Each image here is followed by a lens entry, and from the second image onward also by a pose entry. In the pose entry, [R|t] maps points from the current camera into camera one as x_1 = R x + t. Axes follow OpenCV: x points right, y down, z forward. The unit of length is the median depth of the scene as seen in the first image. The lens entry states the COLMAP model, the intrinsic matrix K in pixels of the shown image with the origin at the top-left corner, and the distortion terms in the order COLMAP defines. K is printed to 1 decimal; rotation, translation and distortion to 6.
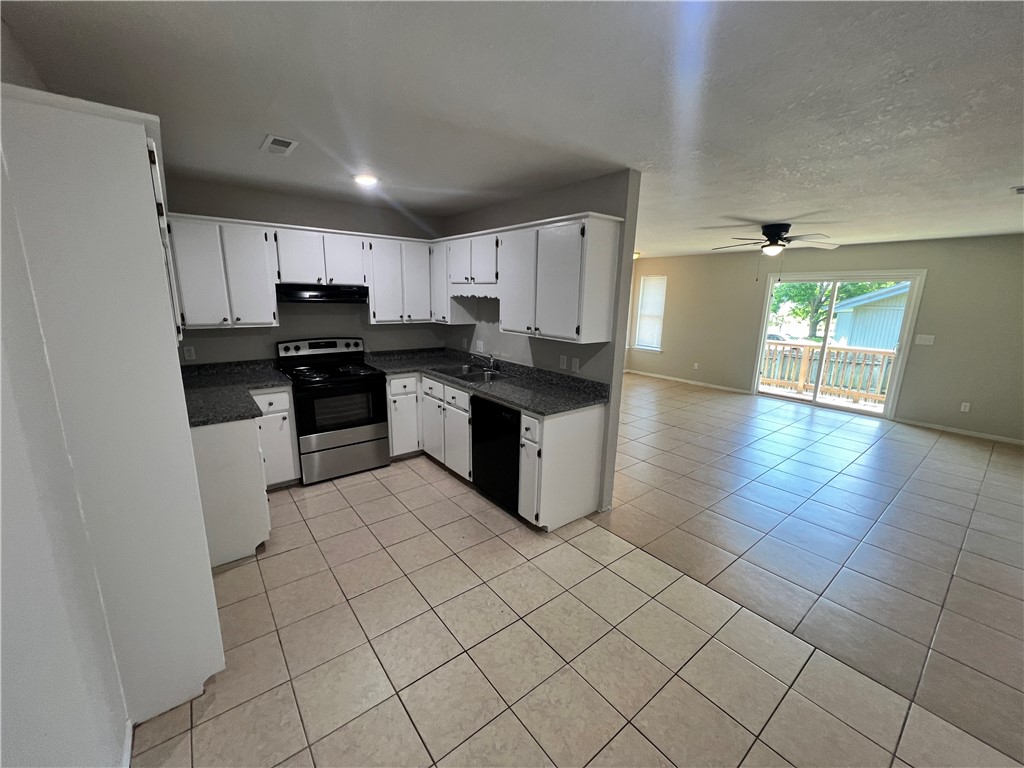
lens RADIAL K [[410.0, 0, 515.1], [0, 410.0, 384.6], [0, 0, 1]] dist [-0.002733, 0.000867]
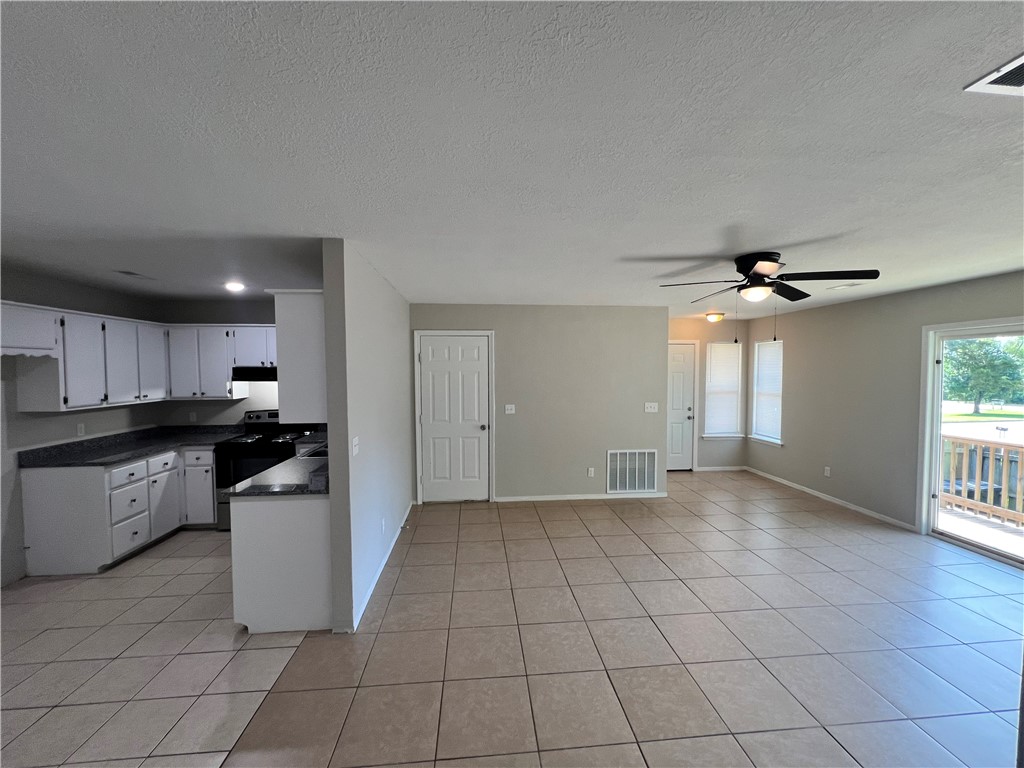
lens RADIAL K [[410.0, 0, 515.8], [0, 410.0, 382.0], [0, 0, 1]] dist [-0.002733, 0.000867]
pose [[0.835185, -0.006973, -0.549925, 1.013836], [-0.096999, 0.982377, -0.159771, -0.085806], [0.541348, 0.186780, 0.819790, 0.464818]]
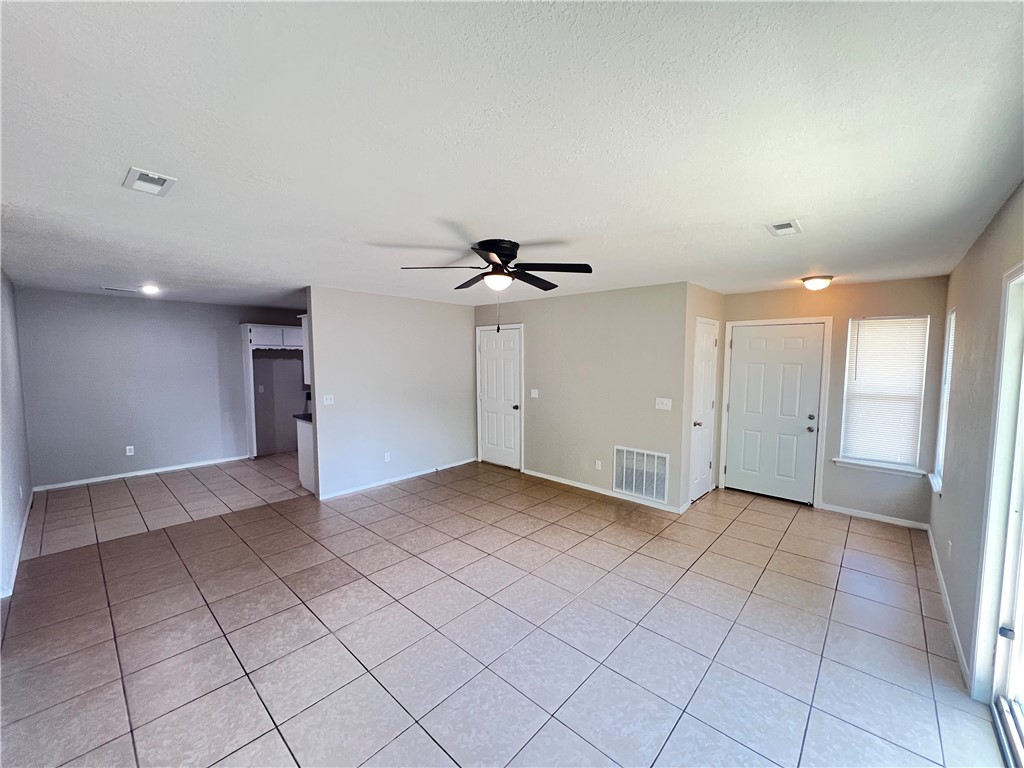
lens RADIAL K [[410.0, 0, 520.7], [0, 410.0, 386.6], [0, 0, 1]] dist [-0.002733, 0.000867]
pose [[0.159041, 0.046845, -0.986160, 1.906336], [-0.214470, 0.976659, 0.011805, -0.281799], [0.963695, 0.209624, 0.165376, 1.476321]]
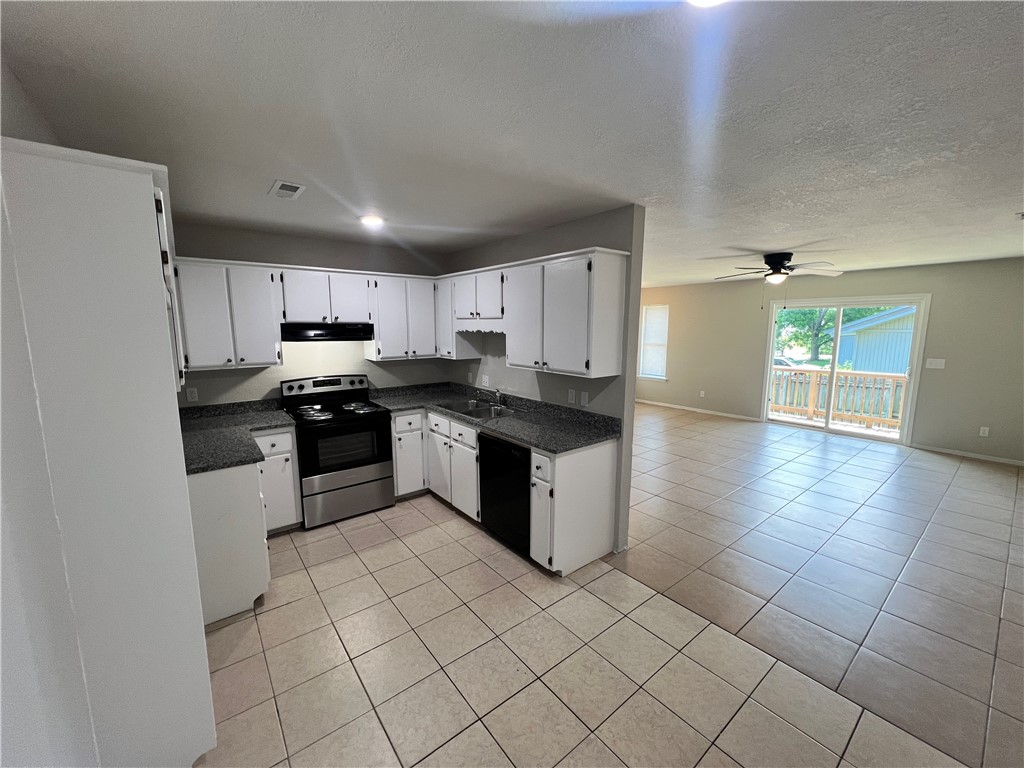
lens RADIAL K [[410.0, 0, 514.9], [0, 410.0, 384.2], [0, 0, 1]] dist [-0.002733, 0.000867]
pose [[0.999769, -0.020739, -0.005608, -0.014038], [0.020282, 0.997196, -0.072029, -0.017058], [0.007086, 0.071899, 0.997387, 0.023171]]
